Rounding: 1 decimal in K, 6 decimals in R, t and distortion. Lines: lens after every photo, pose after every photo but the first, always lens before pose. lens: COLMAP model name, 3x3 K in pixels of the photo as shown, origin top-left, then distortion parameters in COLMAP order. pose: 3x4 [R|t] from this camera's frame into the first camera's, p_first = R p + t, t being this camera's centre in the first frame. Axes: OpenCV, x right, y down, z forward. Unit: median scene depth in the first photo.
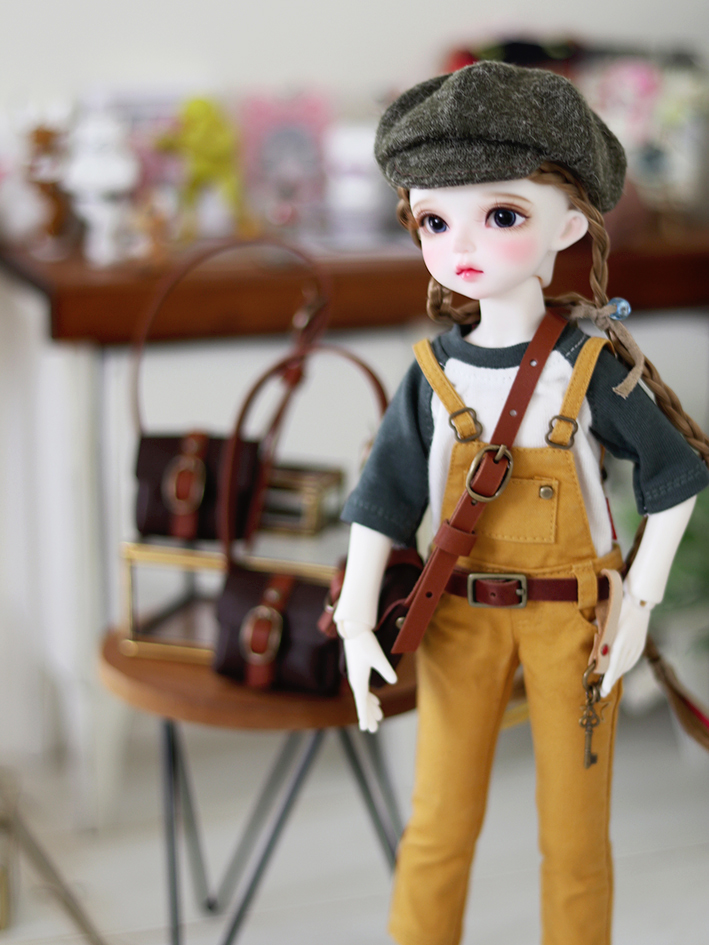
lens RADIAL K [[2708.3, 0, 354.5], [0, 2708.3, 472.5], [0, 0, 1]] dist [-0.185976, 0.784536]
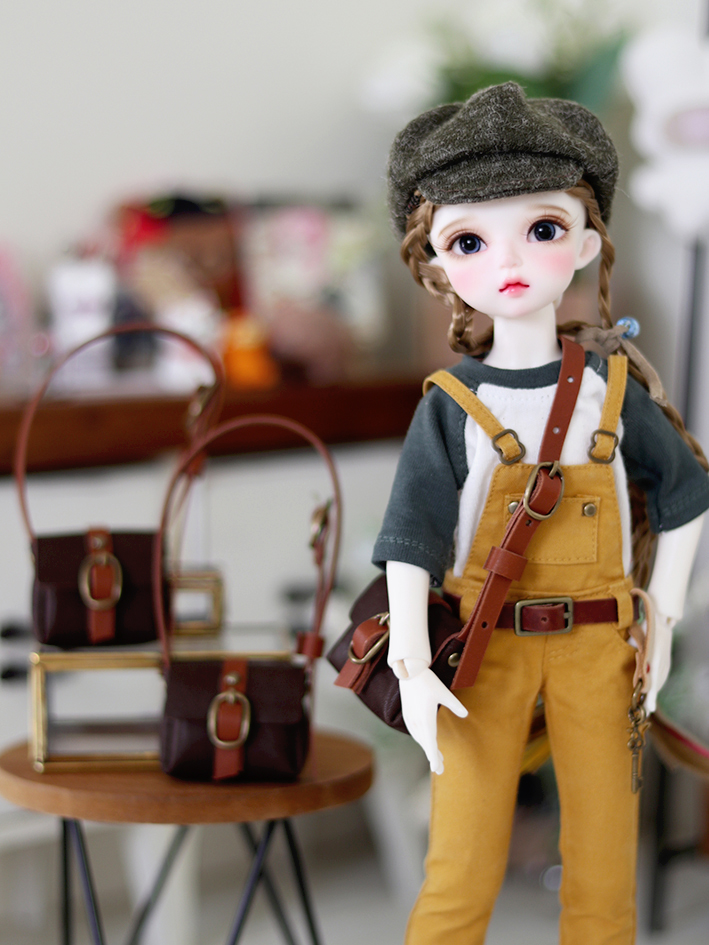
lens RADIAL K [[2708.3, 0, 354.5], [0, 2708.3, 472.5], [0, 0, 1]] dist [-0.185976, 0.784536]
pose [[0.924002, -0.051519, 0.378901, -0.384732], [0.108449, 0.985503, -0.130469, 0.114150], [-0.366686, 0.161645, 0.916194, 0.118007]]
